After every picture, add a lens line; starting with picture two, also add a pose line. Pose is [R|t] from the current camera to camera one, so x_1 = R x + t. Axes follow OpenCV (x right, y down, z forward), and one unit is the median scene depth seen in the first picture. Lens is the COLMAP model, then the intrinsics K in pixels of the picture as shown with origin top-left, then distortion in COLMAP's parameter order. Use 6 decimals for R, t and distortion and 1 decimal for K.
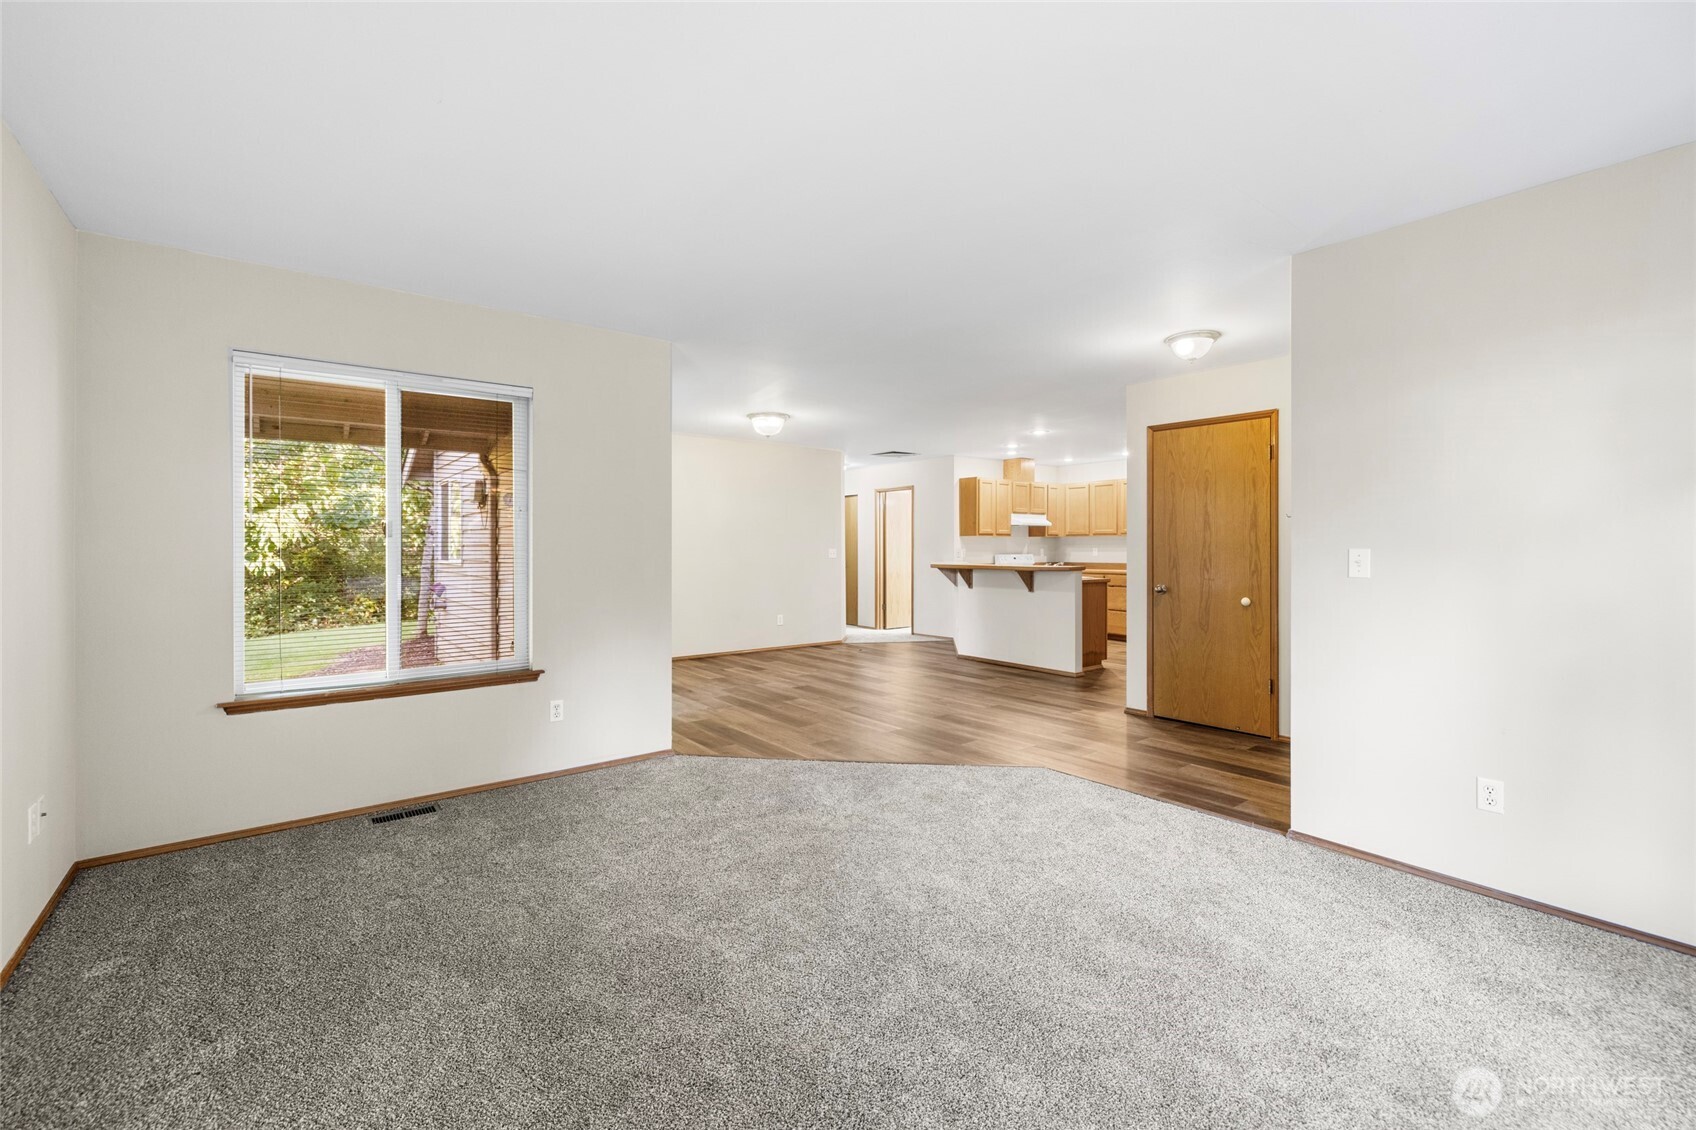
lens RADIAL K [[726.7, 0, 847.7], [0, 726.7, 558.9], [0, 0, 1]] dist [0.000531, 0.000184]
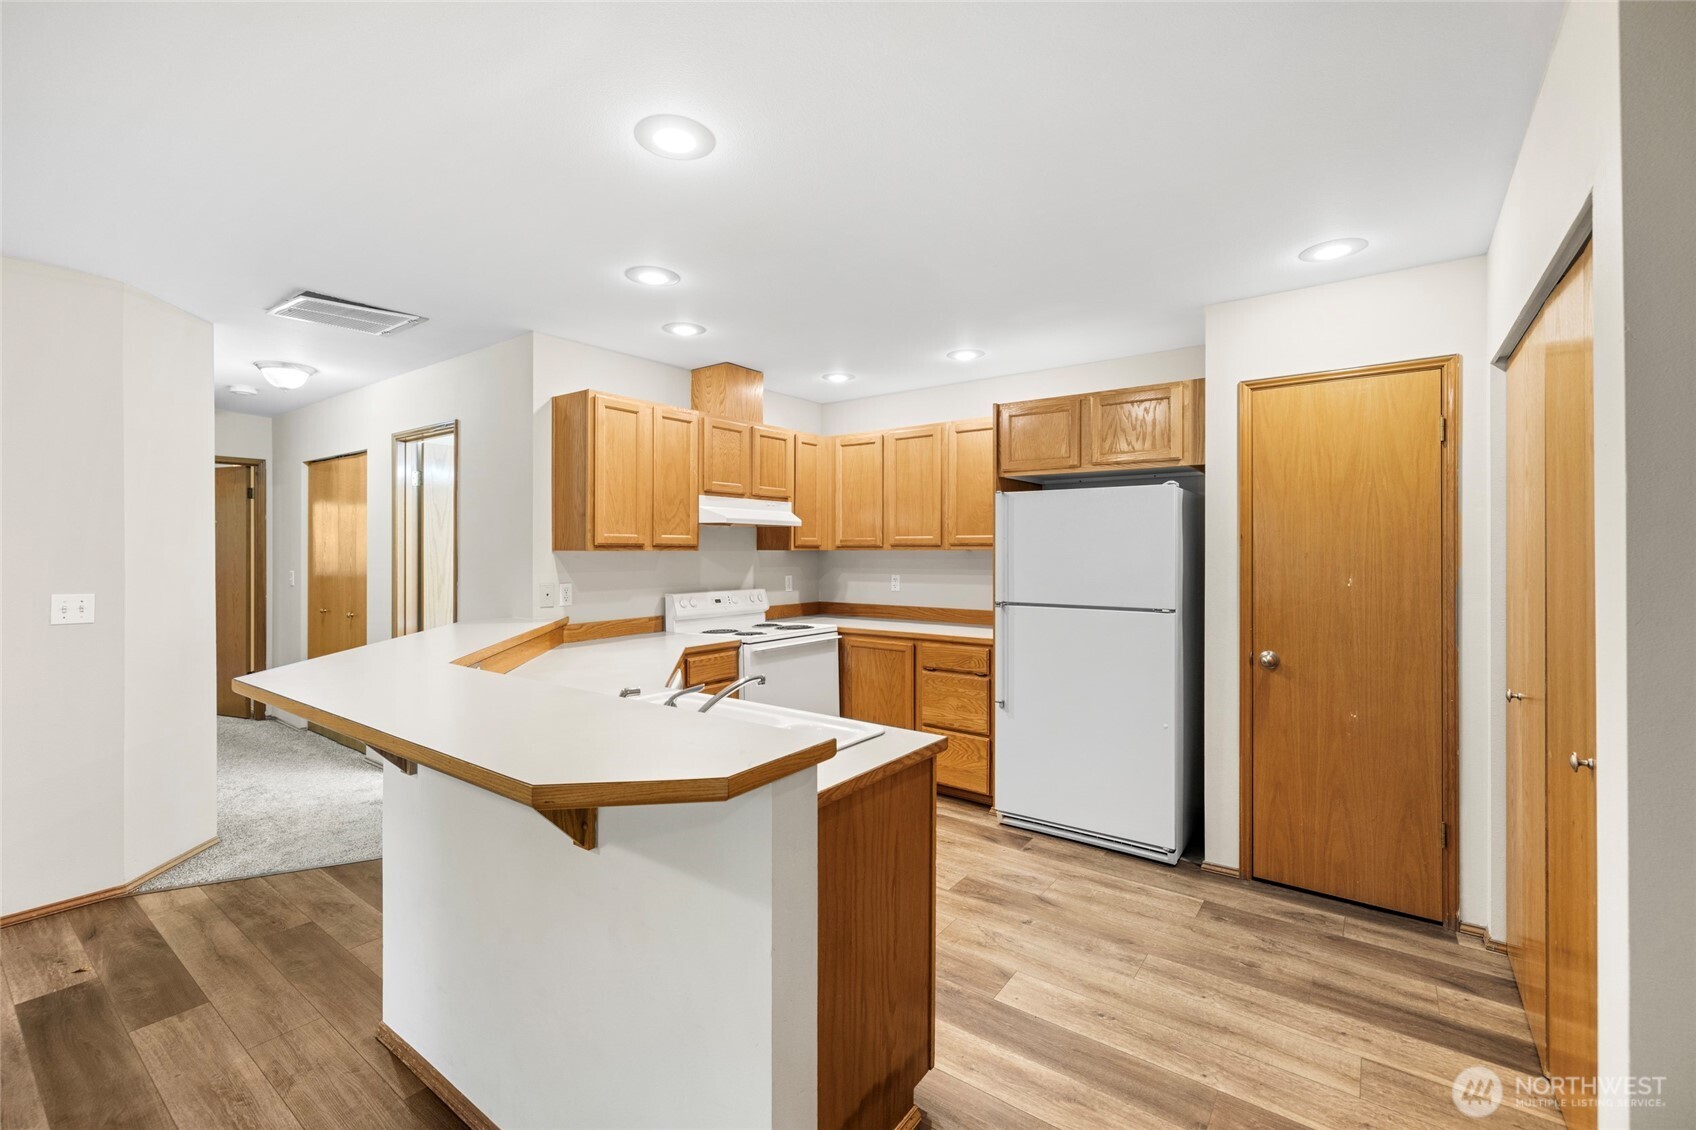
lens RADIAL K [[726.7, 0, 847.0], [0, 726.7, 556.2], [0, 0, 1]] dist [0.000531, 0.000184]
pose [[0.967962, 0.001958, 0.251088, 0.195861], [-0.000168, 0.999974, -0.007152, -0.024073], [-0.251095, 0.006881, 0.967938, 0.564567]]
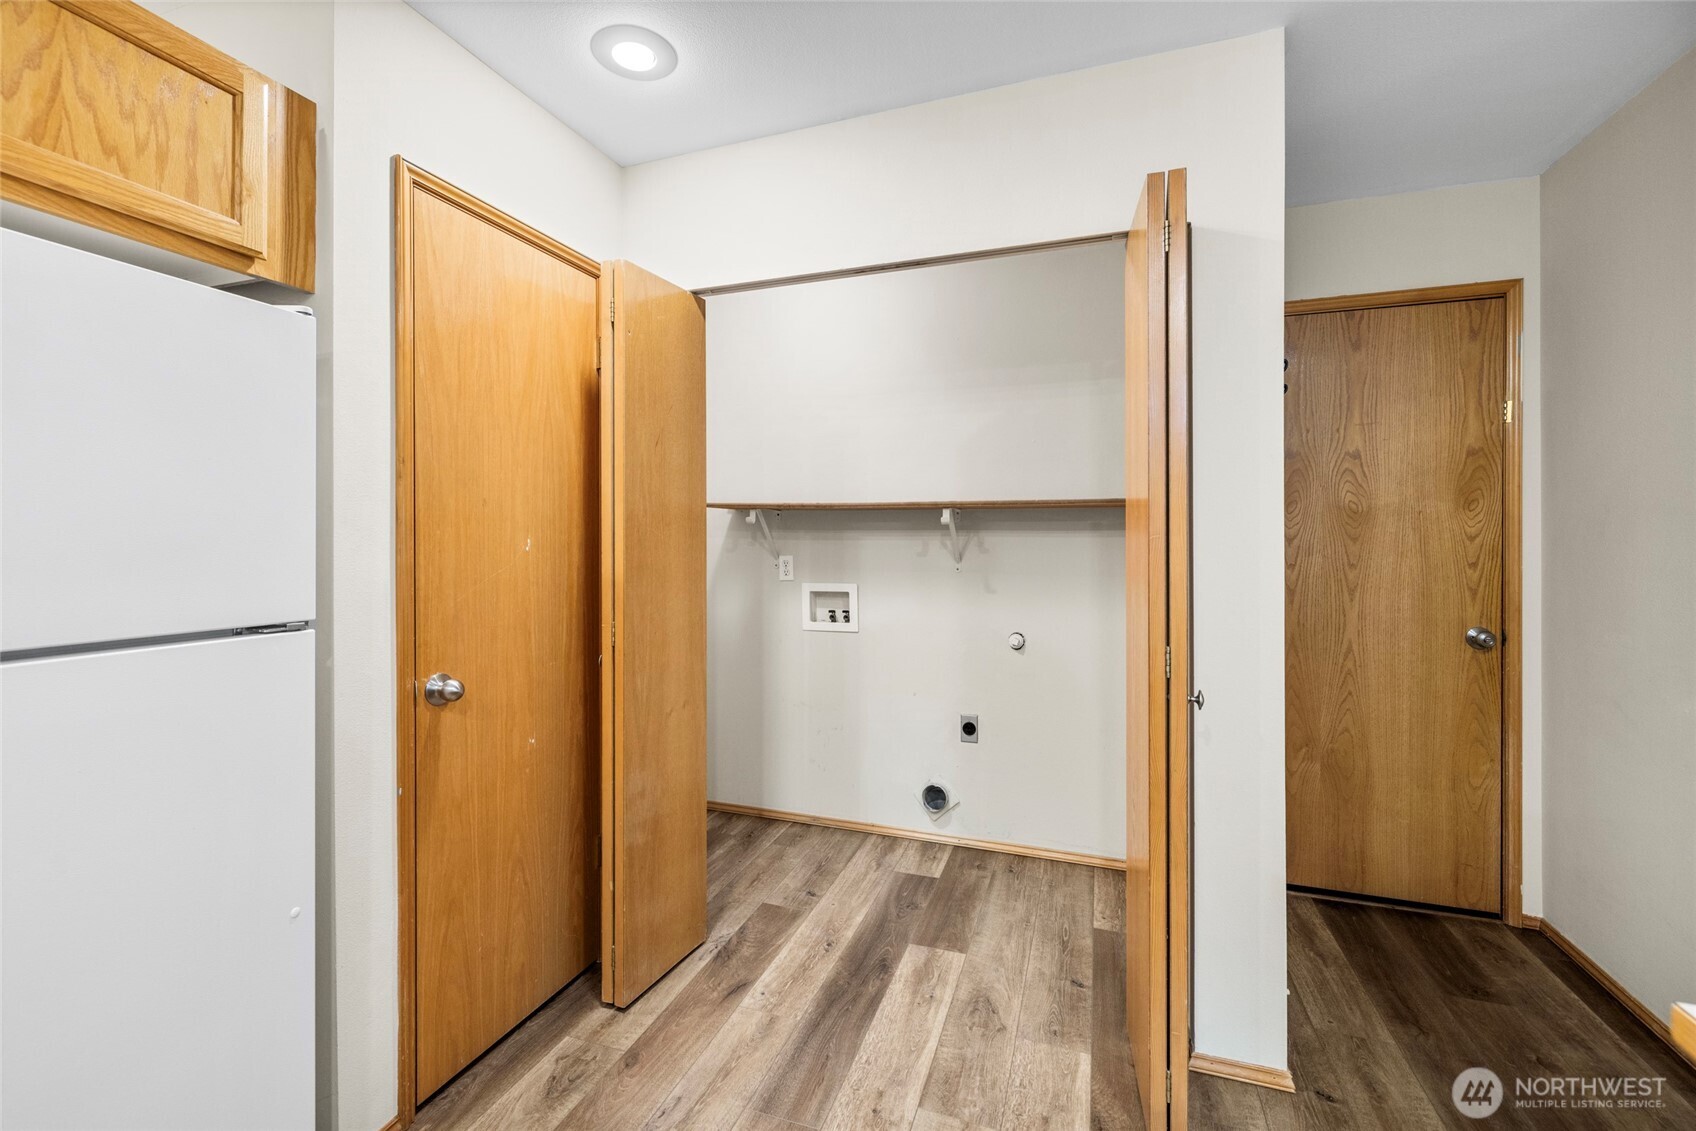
lens RADIAL K [[726.7, 0, 835.5], [0, 726.7, 536.8], [0, 0, 1]] dist [0.000531, 0.000184]
pose [[-0.522998, 0.002814, 0.852329, 0.236651], [0.009023, 0.999957, 0.002236, -0.019493], [-0.852286, 0.008860, -0.523001, 0.753378]]
